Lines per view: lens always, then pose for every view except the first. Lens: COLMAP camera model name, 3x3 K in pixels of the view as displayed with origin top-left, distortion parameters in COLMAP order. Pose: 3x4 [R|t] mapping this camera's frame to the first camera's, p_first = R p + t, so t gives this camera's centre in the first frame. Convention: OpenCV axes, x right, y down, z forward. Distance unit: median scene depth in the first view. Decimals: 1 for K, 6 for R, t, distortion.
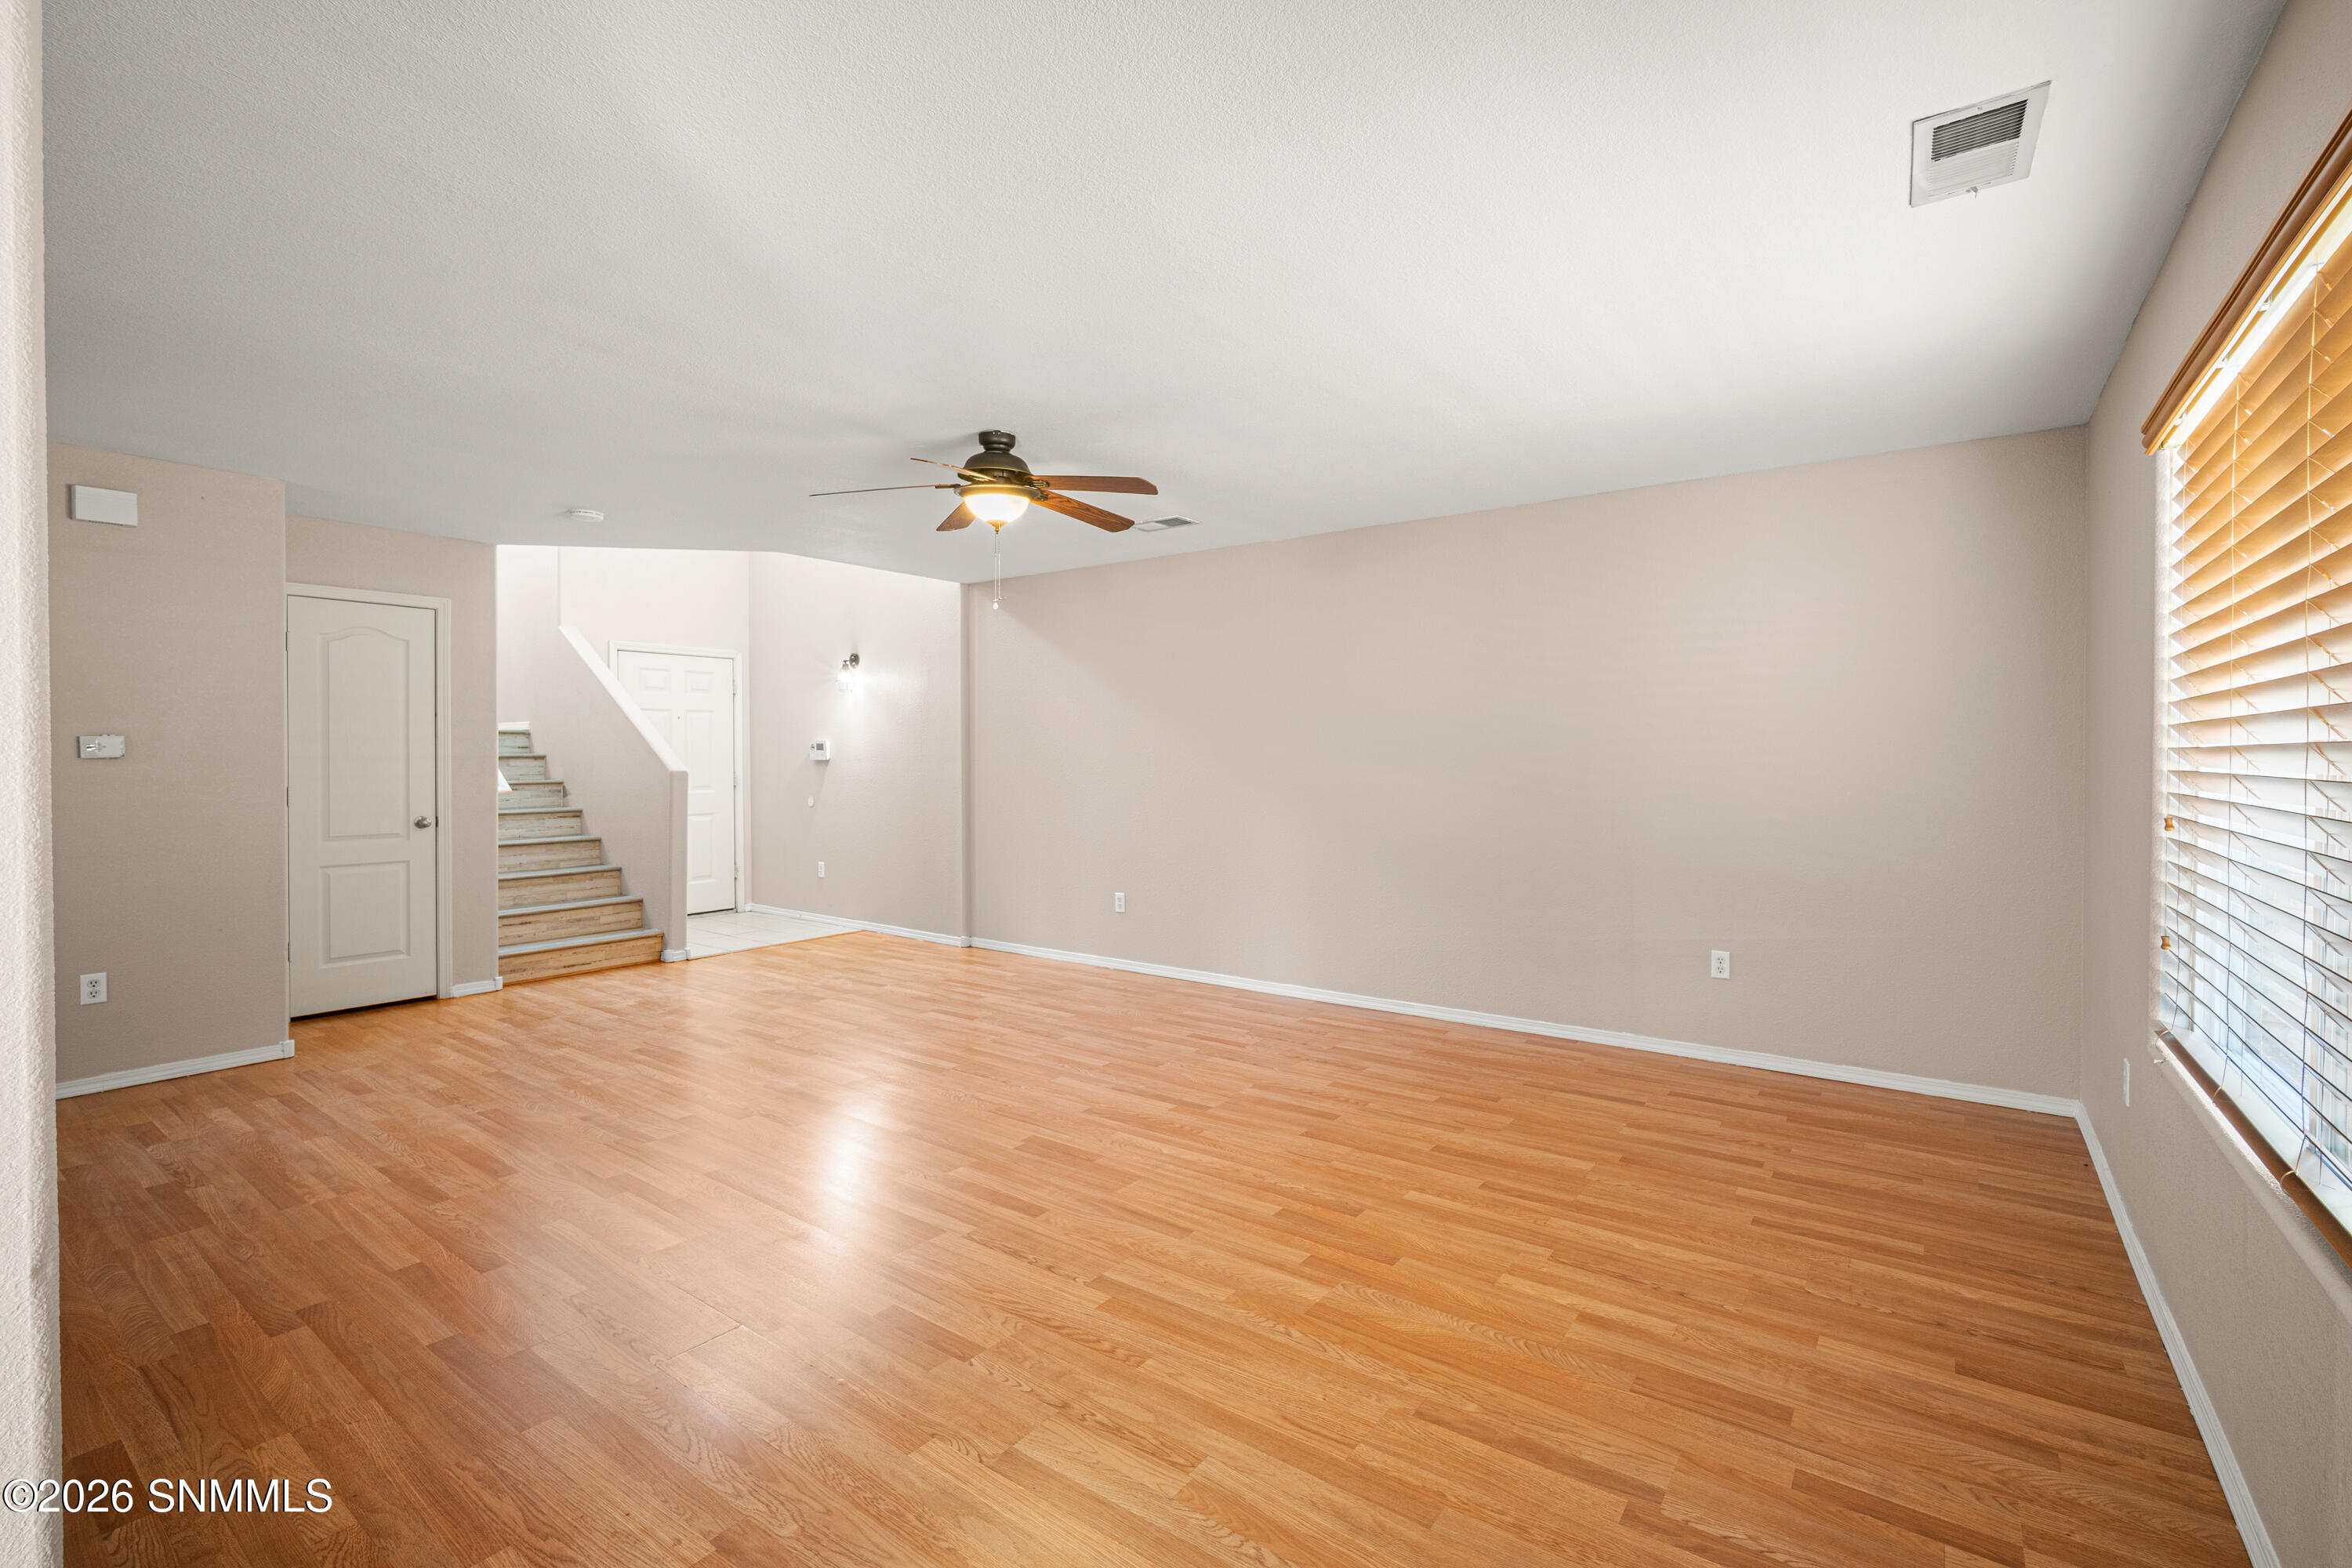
lens RADIAL K [[1033.8, 0, 1206.9], [0, 1033.8, 766.6], [0, 0, 1]] dist [-0.015114, 0.003205]
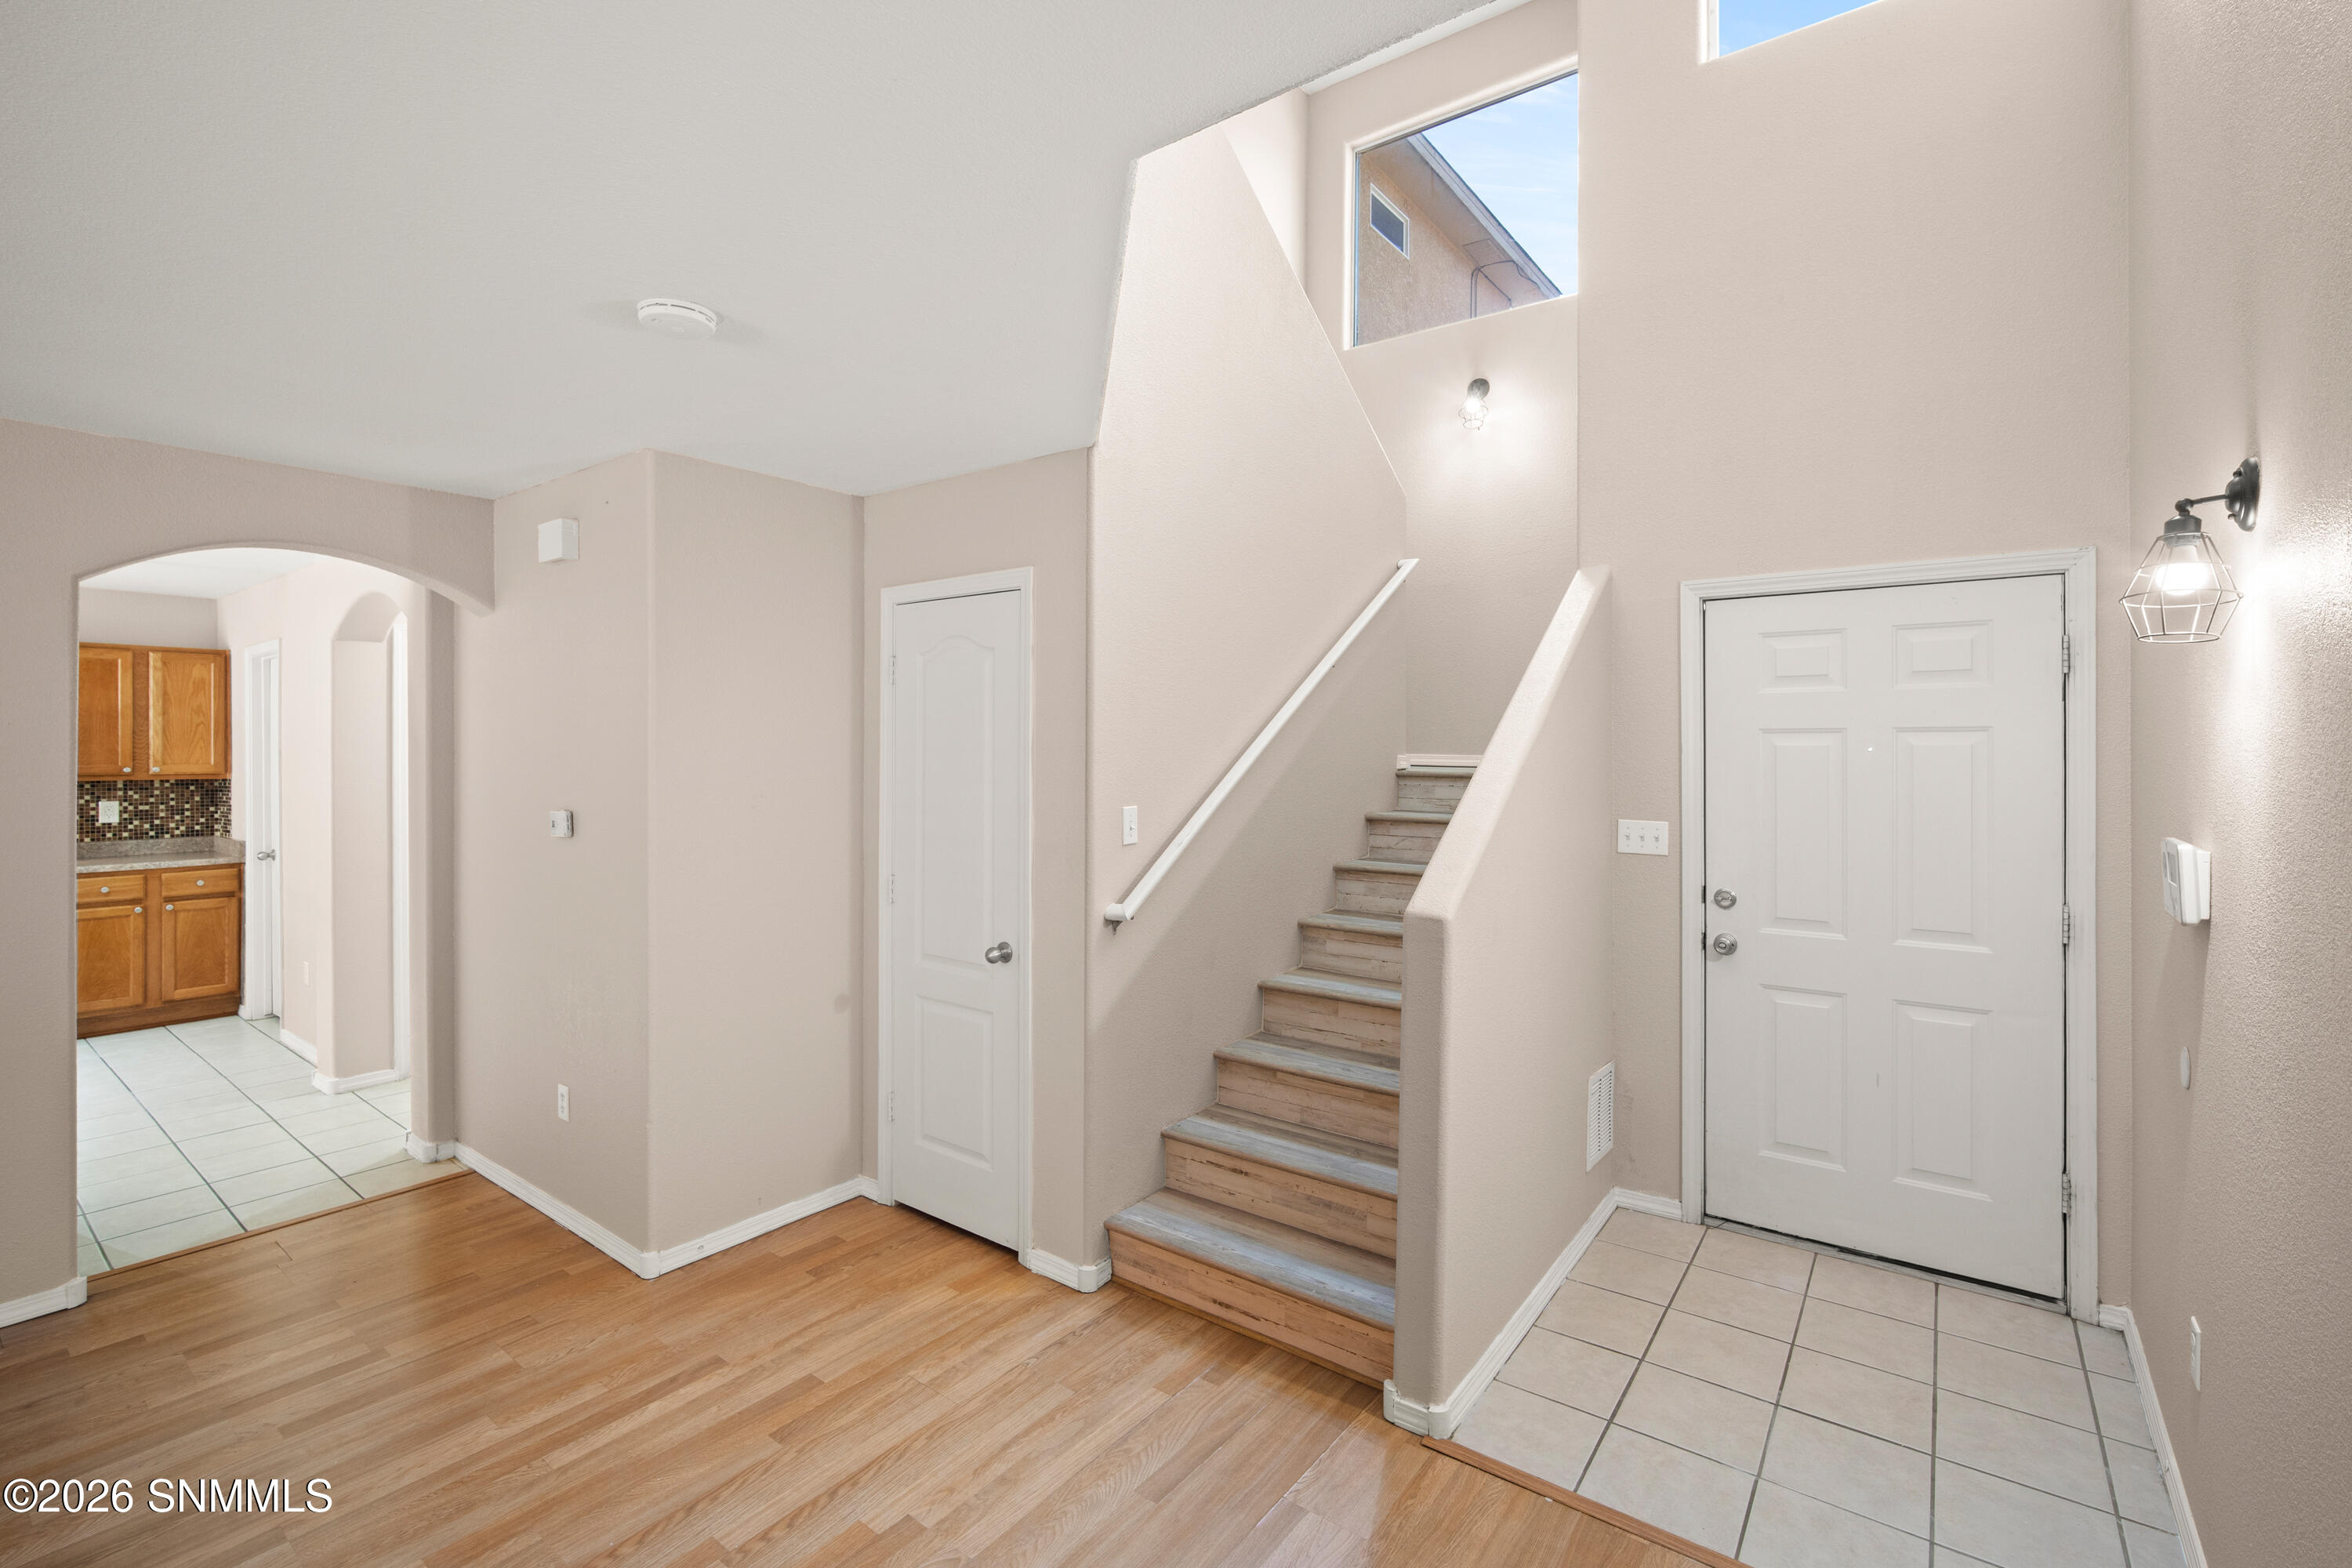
lens RADIAL K [[1033.8, 0, 1170.9], [0, 1033.8, 752.9], [0, 0, 1]] dist [-0.015114, 0.003205]
pose [[-0.025267, 0.006312, -0.999661, -0.197671], [-0.016856, 0.999835, 0.006739, -0.074846], [0.999539, 0.017021, -0.025157, 1.256507]]
